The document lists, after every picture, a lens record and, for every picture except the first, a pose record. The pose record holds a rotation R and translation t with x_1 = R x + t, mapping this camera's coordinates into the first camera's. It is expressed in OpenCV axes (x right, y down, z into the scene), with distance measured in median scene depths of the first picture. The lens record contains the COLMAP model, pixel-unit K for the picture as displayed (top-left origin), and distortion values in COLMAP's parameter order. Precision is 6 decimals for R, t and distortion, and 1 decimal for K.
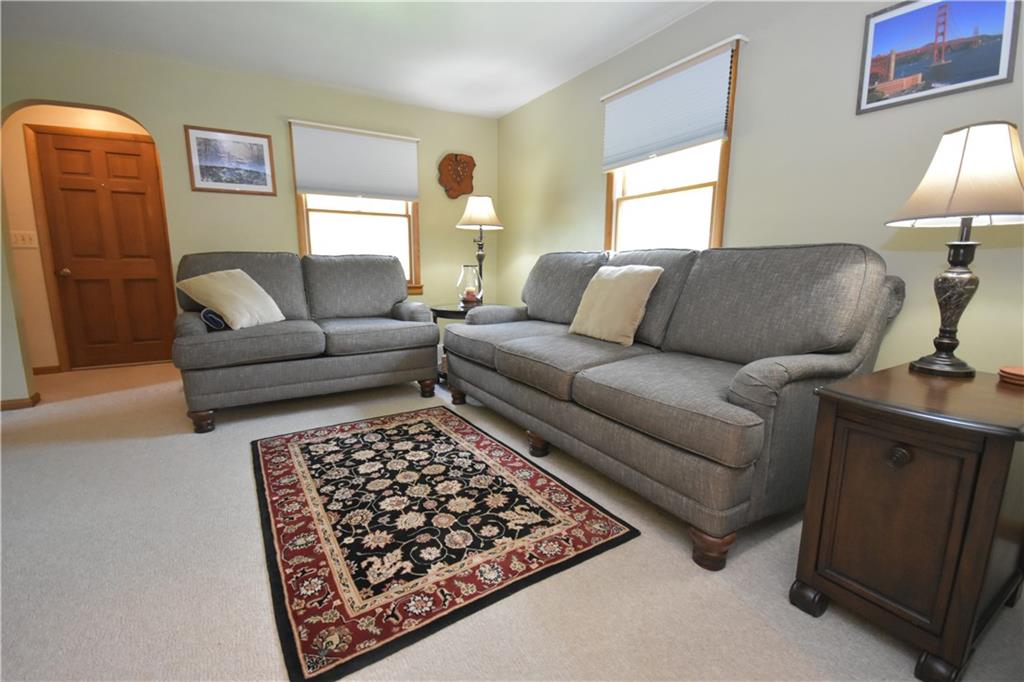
lens RADIAL K [[451.1, 0, 500.8], [0, 451.1, 343.6], [0, 0, 1]] dist [0.008896, -0.013049]
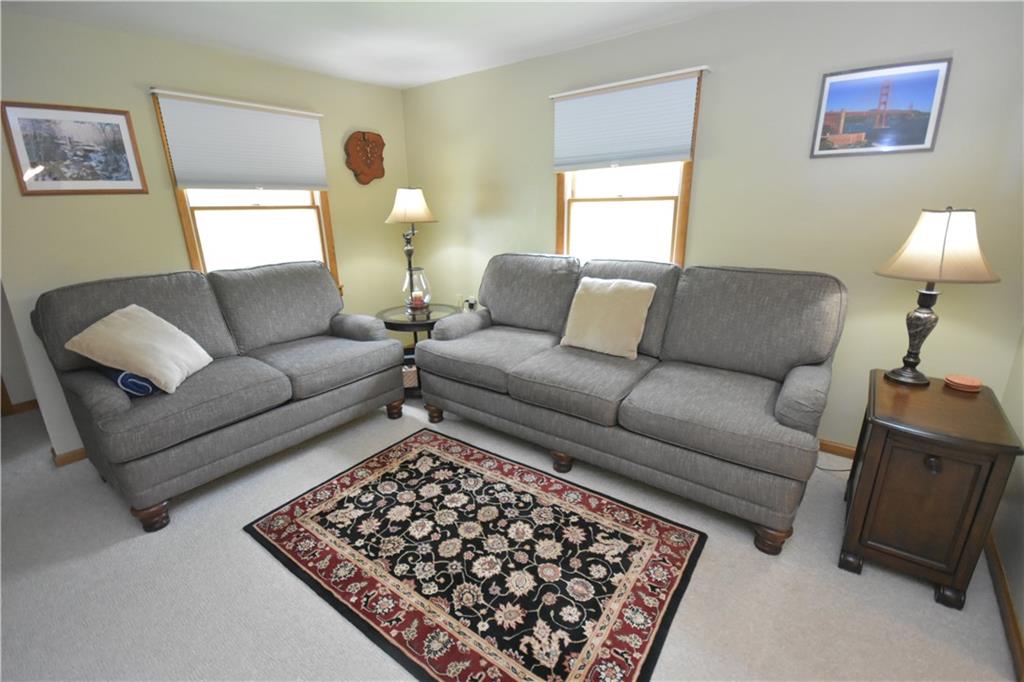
lens RADIAL K [[451.1, 0, 506.9], [0, 451.1, 349.0], [0, 0, 1]] dist [0.008896, -0.013049]
pose [[0.928069, -0.132282, 0.348122, -0.390099], [0.087565, 0.986092, 0.141263, -0.205342], [-0.361967, -0.100618, 0.926745, 0.096811]]
